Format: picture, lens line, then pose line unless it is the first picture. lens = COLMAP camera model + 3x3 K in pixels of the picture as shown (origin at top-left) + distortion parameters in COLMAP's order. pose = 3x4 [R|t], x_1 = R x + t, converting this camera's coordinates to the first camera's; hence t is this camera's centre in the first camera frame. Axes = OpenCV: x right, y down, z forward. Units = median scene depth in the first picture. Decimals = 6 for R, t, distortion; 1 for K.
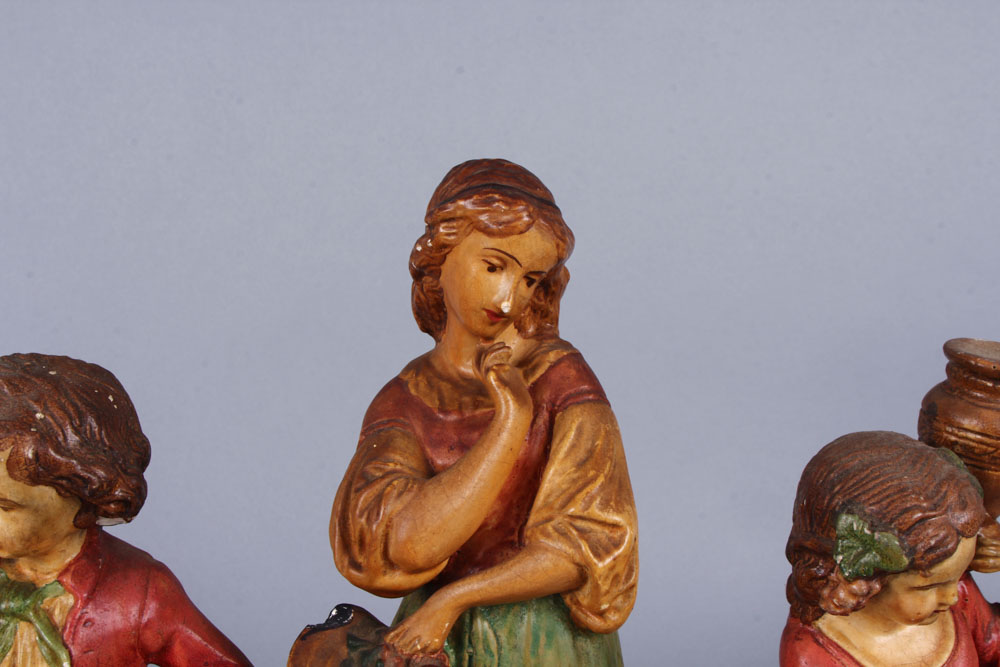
lens RADIAL K [[1143.5, 0, 498.8], [0, 1143.5, 330.2], [0, 0, 1]] dist [-0.081764, 0.000000]
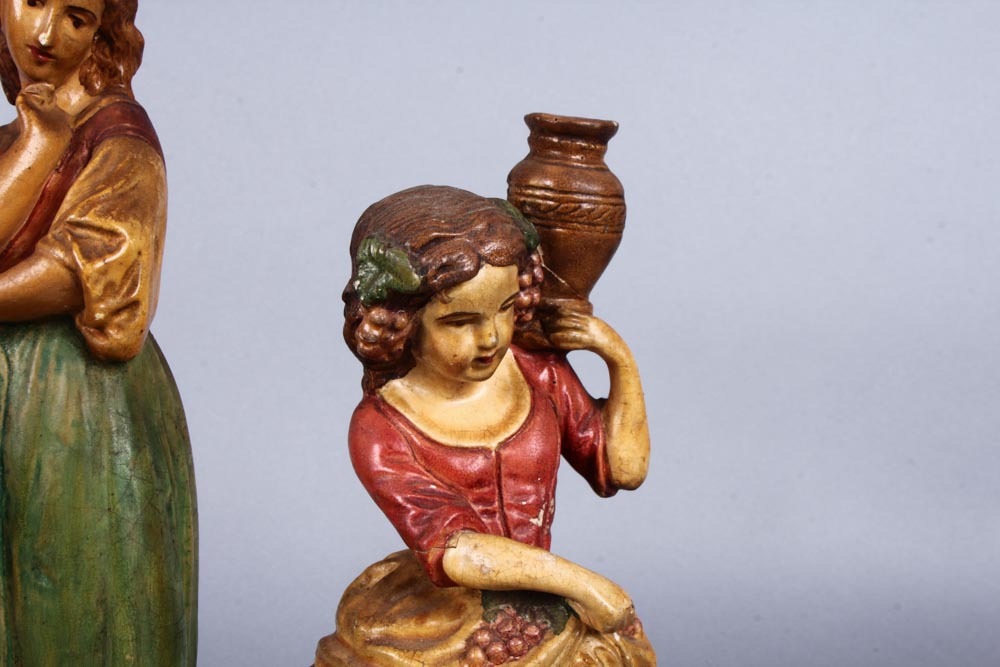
lens RADIAL K [[1143.5, 0, 503.3], [0, 1143.5, 337.2], [0, 0, 1]] dist [-0.081764, 0.000000]
pose [[0.999859, 0.015525, -0.006460, 0.425379], [-0.016108, 0.994546, -0.103050, 0.339506], [0.004825, 0.103139, 0.994655, 0.040314]]
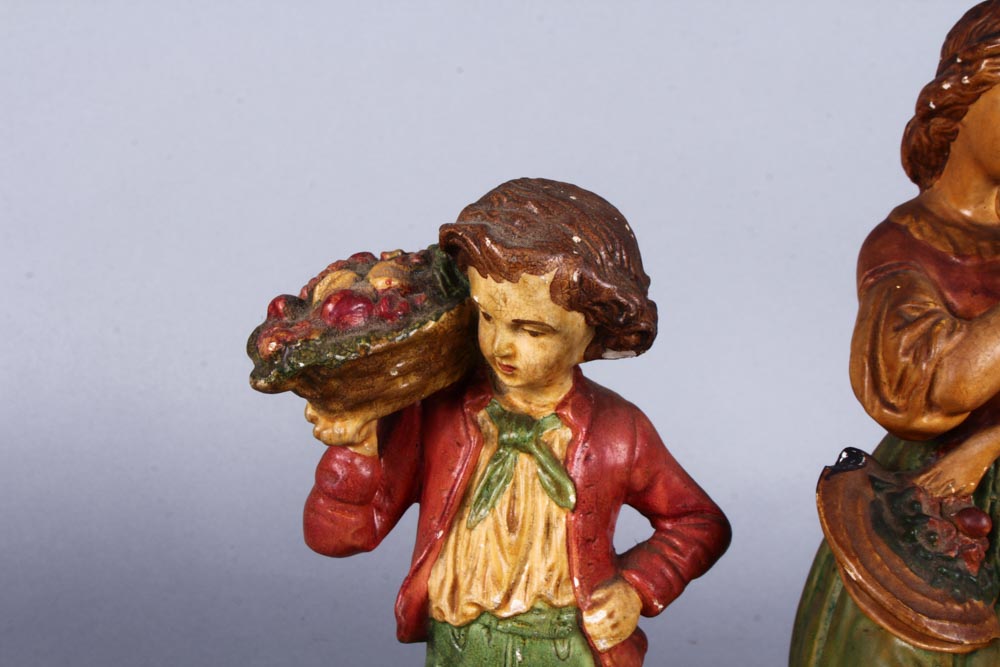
lens RADIAL K [[1143.5, 0, 493.1], [0, 1143.5, 333.0], [0, 0, 1]] dist [-0.081764, 0.000000]
pose [[0.997543, 0.043184, -0.055157, -0.406871], [-0.038313, 0.995515, 0.086495, 0.071574], [0.058645, -0.084169, 0.994724, 0.016136]]
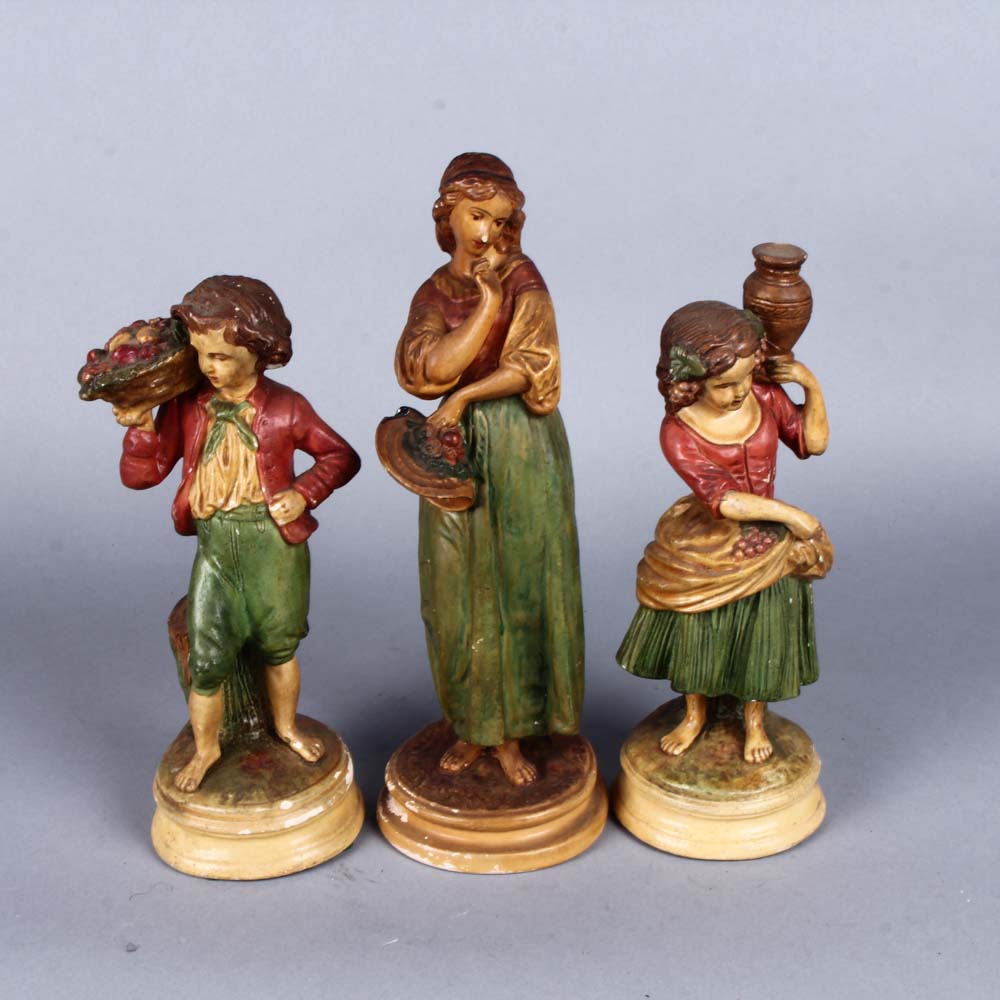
lens RADIAL K [[1732.9, 0, 499.7], [0, 1732.9, 494.7], [0, 0, 1]] dist [-0.101877, 0.000000]
pose [[0.995943, -0.027641, -0.085640, 0.254936], [0.042737, 0.982774, 0.179802, -0.114055], [0.079195, -0.182732, 0.979968, -1.770597]]
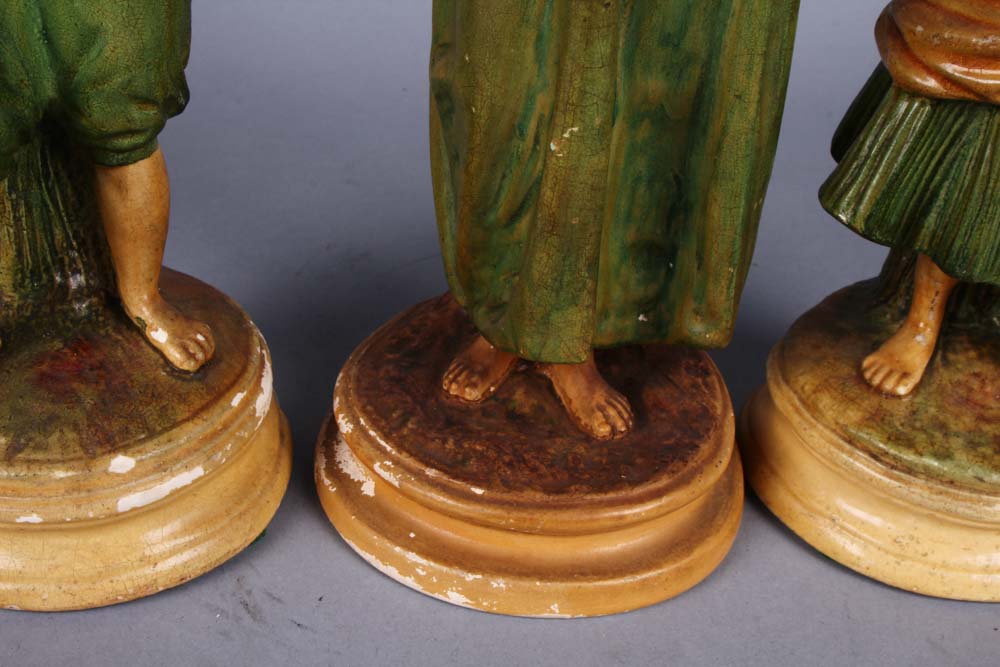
lens RADIAL K [[1143.5, 0, 496.1], [0, 1143.5, 338.5], [0, 0, 1]] dist [-0.081764, 0.000000]
pose [[0.999006, 0.044577, -0.000668, -0.079032], [-0.041477, 0.934822, 0.352685, 0.493202], [0.016347, -0.352306, 0.935742, 0.179853]]
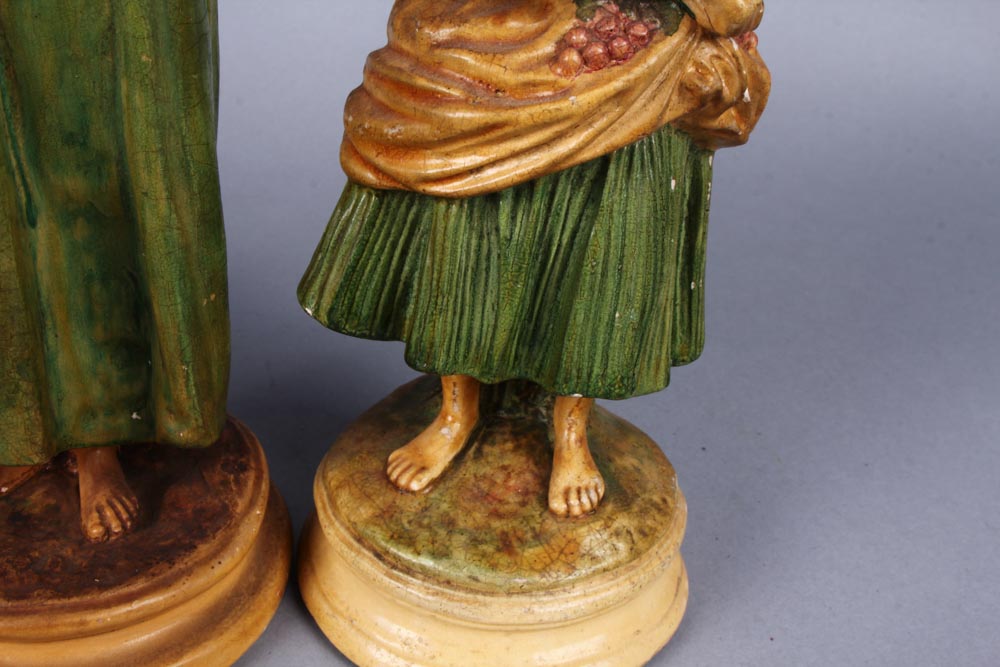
lens RADIAL K [[1143.5, 0, 500.9], [0, 1143.5, 338.6], [0, 0, 1]] dist [-0.081764, 0.000000]
pose [[0.999193, 0.028157, 0.028638, 0.334673], [-0.035304, 0.955737, 0.292098, 0.464879], [-0.019145, -0.292873, 0.955960, 0.208065]]
